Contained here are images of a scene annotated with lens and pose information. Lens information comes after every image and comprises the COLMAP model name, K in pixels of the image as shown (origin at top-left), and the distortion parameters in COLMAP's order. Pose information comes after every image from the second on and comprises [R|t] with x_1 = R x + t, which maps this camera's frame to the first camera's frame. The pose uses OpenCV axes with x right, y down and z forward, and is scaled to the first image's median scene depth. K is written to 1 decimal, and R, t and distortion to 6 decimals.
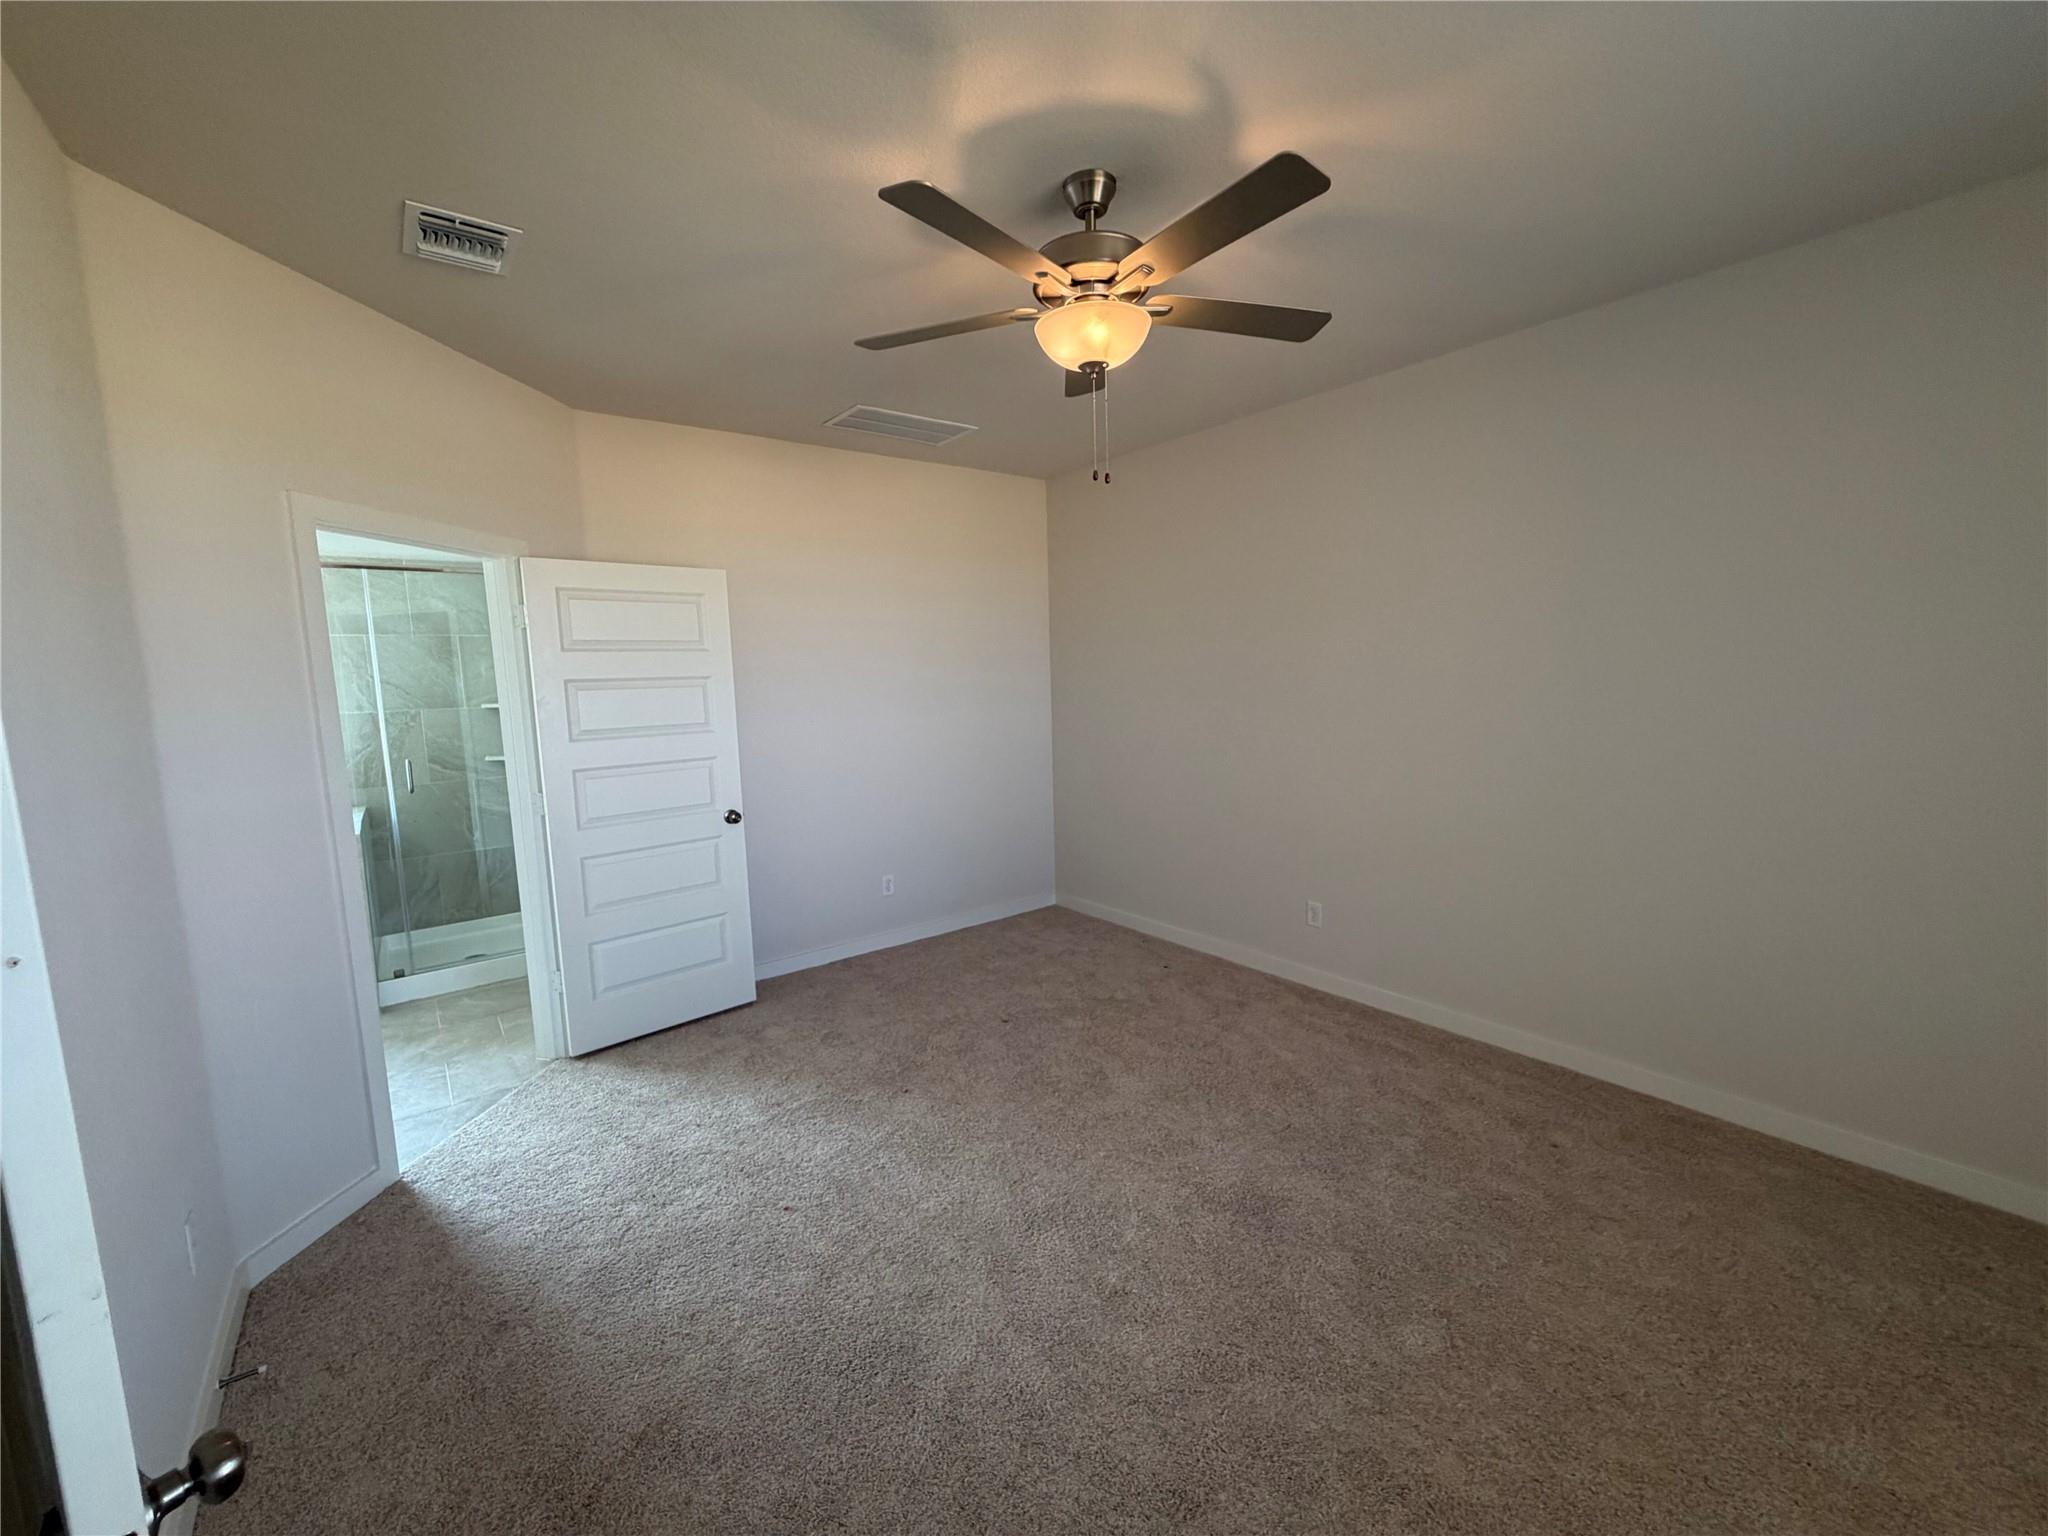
lens RADIAL K [[818.8, 0, 1024.0], [0, 818.8, 768.0], [0, 0, 1]] dist [0.012742, 0.000043]
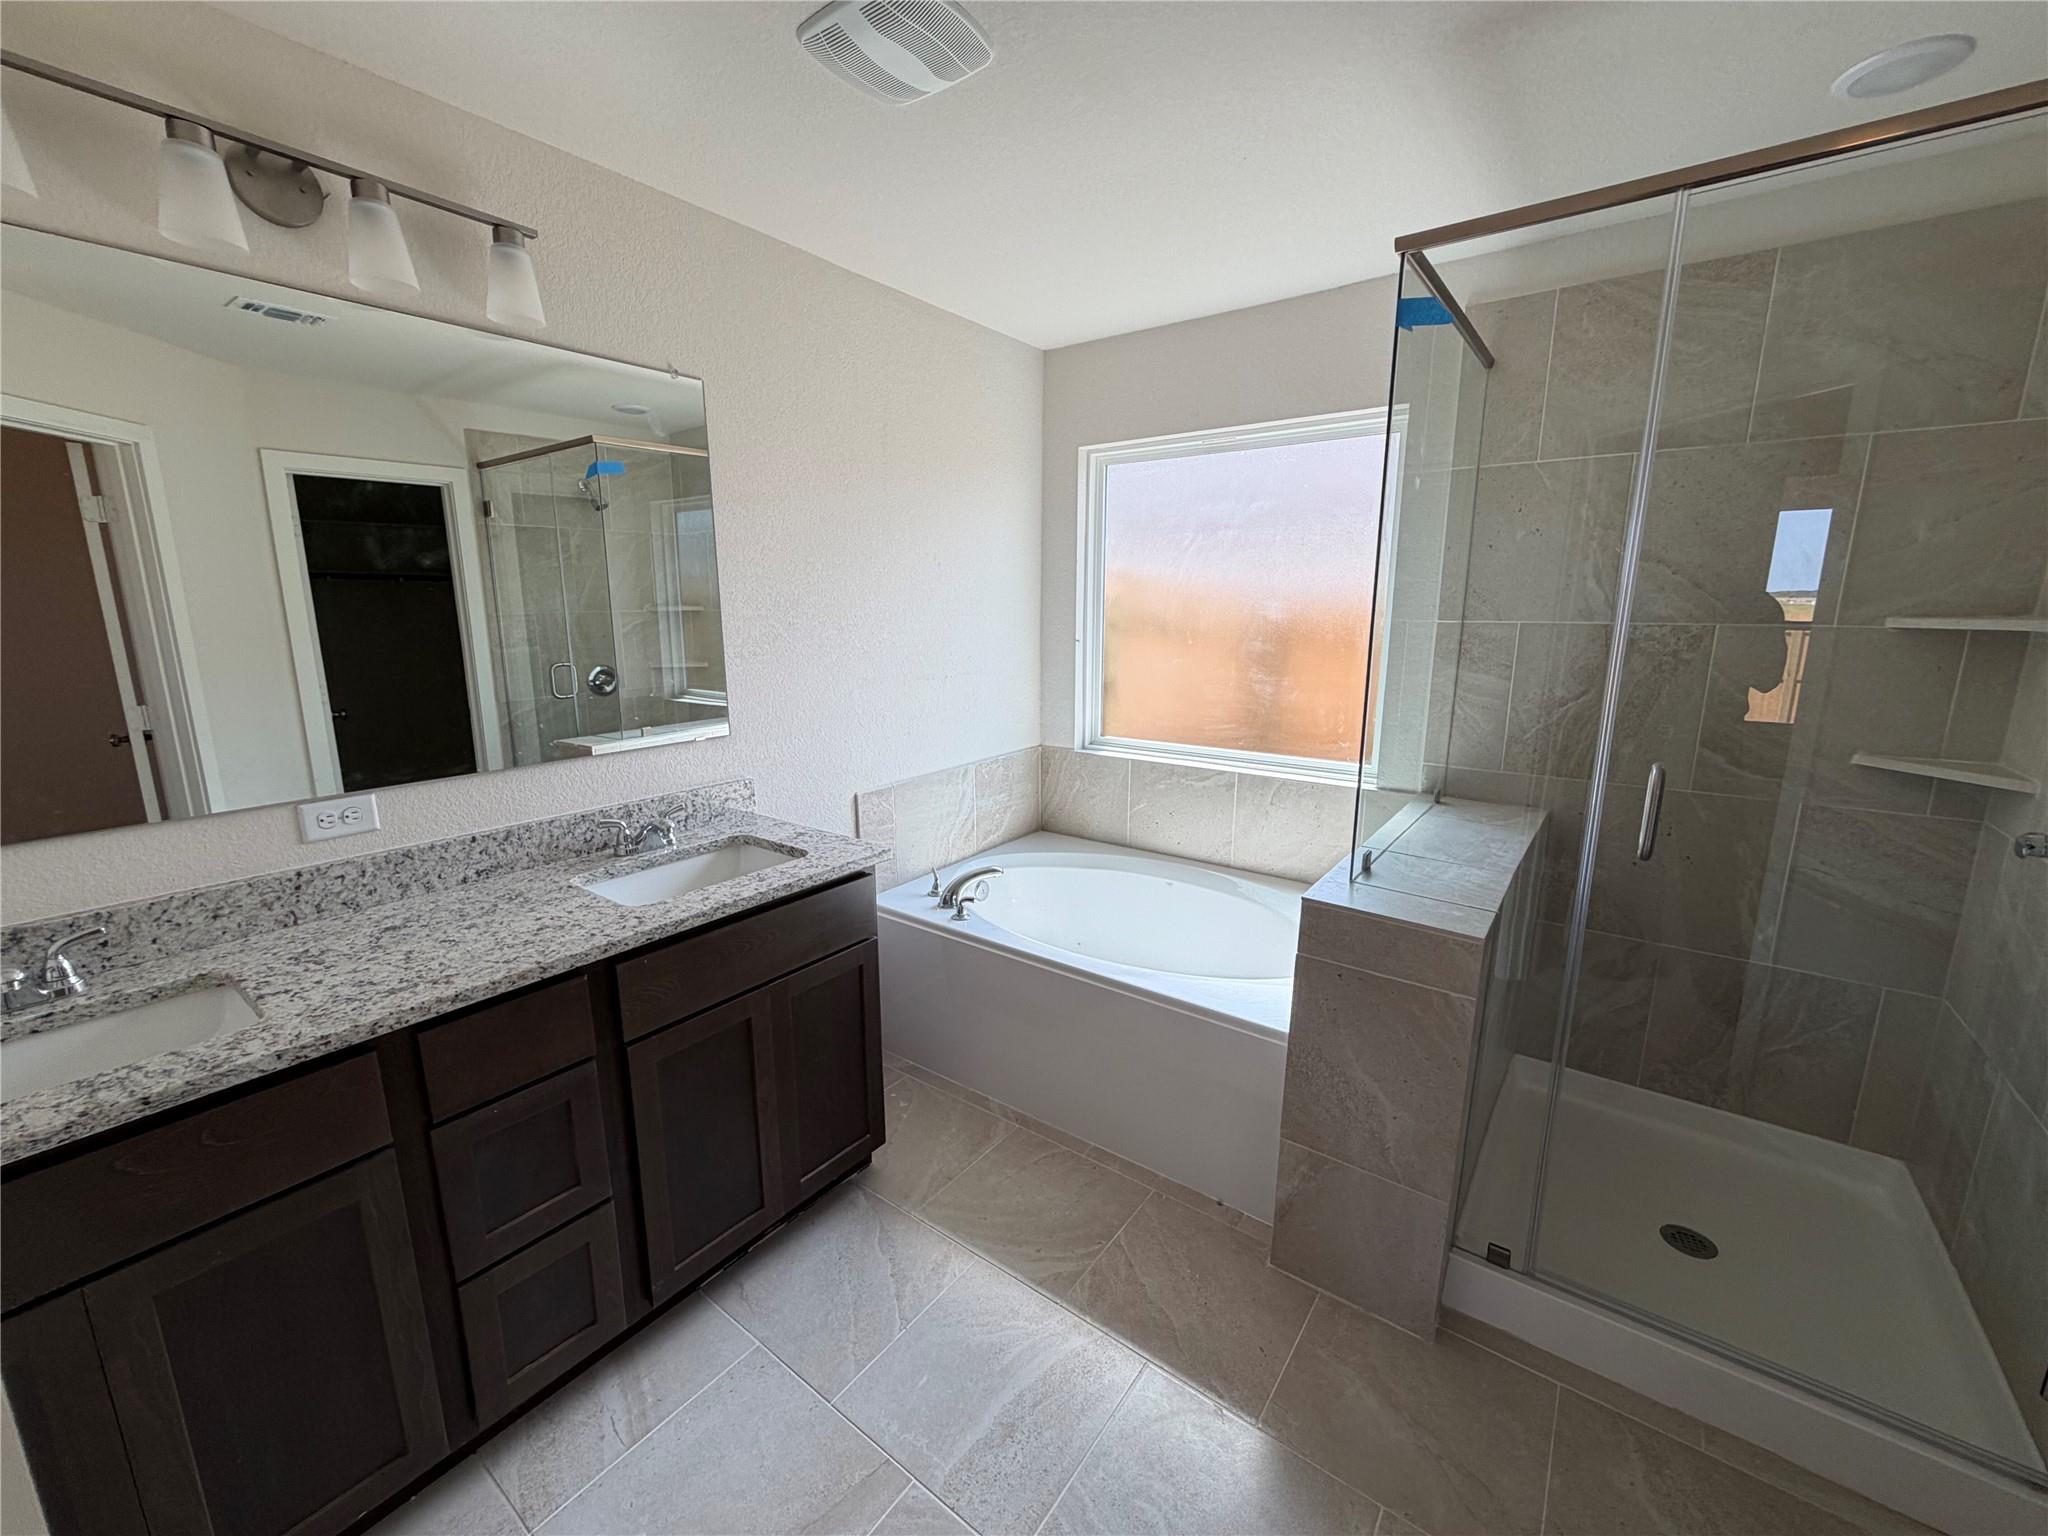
lens RADIAL K [[818.8, 0, 1024.0], [0, 818.8, 768.0], [0, 0, 1]] dist [0.012742, 0.000043]
pose [[0.279632, 0.218809, -0.934841, -0.408193], [-0.134331, 0.973024, 0.187564, -0.029460], [0.950663, 0.073129, 0.301482, 0.525811]]
